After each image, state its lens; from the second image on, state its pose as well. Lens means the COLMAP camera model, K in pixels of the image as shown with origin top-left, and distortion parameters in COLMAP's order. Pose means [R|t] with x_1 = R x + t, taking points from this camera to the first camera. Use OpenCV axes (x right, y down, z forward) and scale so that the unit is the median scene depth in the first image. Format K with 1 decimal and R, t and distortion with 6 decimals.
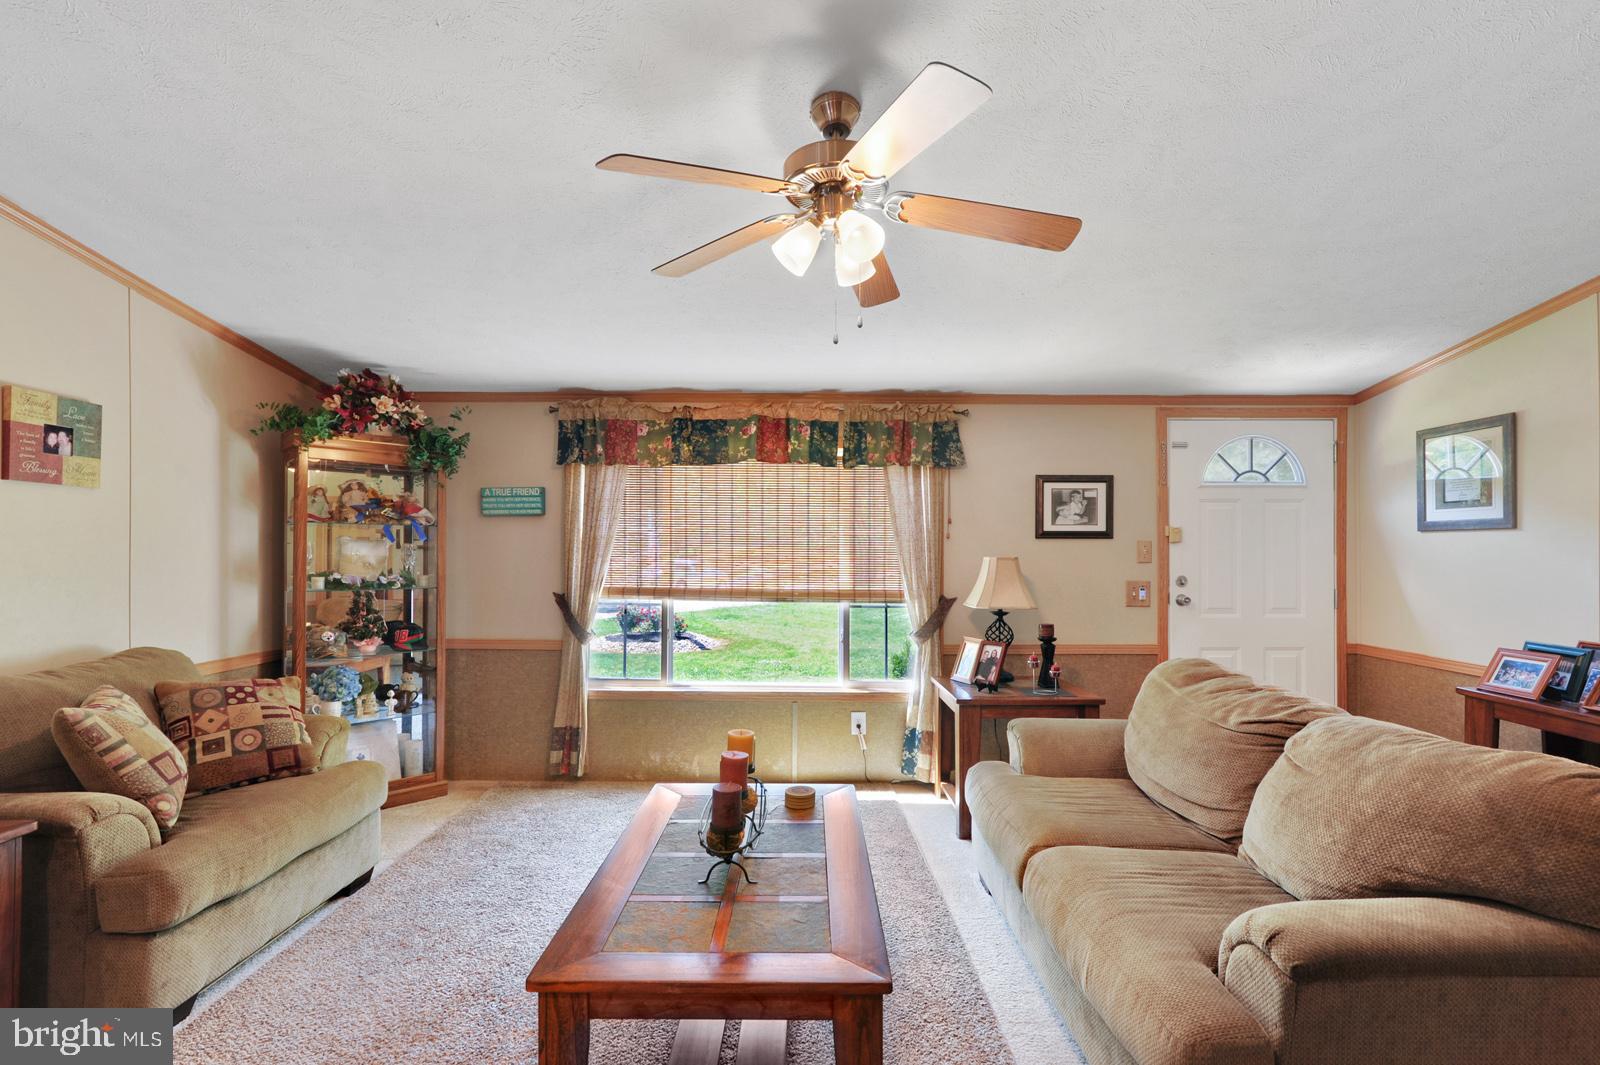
lens RADIAL K [[733.4, 0, 807.0], [0, 733.4, 554.4], [0, 0, 1]] dist [0.000854, 0.000061]
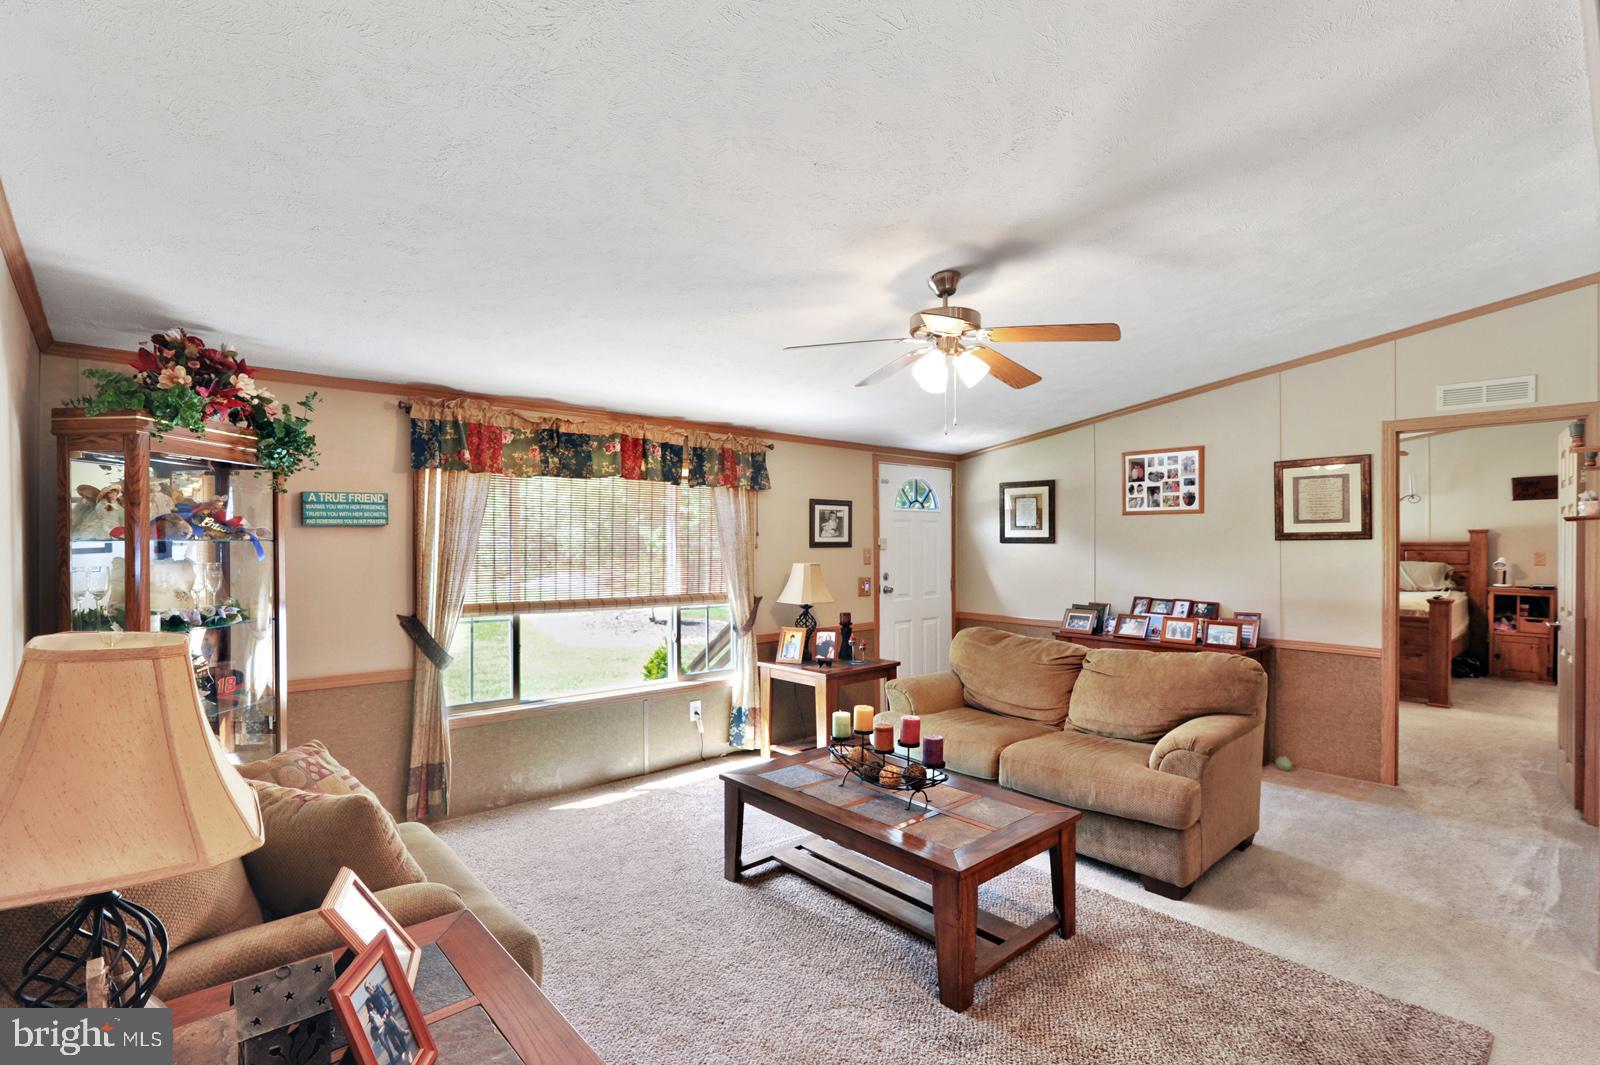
lens RADIAL K [[748.2, 0, 798.3], [0, 748.2, 541.4], [0, 0, 1]] dist [-0.003517, -0.000019]
pose [[0.747279, -0.004312, 0.664496, -0.589426], [0.002958, 0.999991, 0.003162, -0.036988], [-0.664504, -0.000398, 0.747285, 0.023238]]
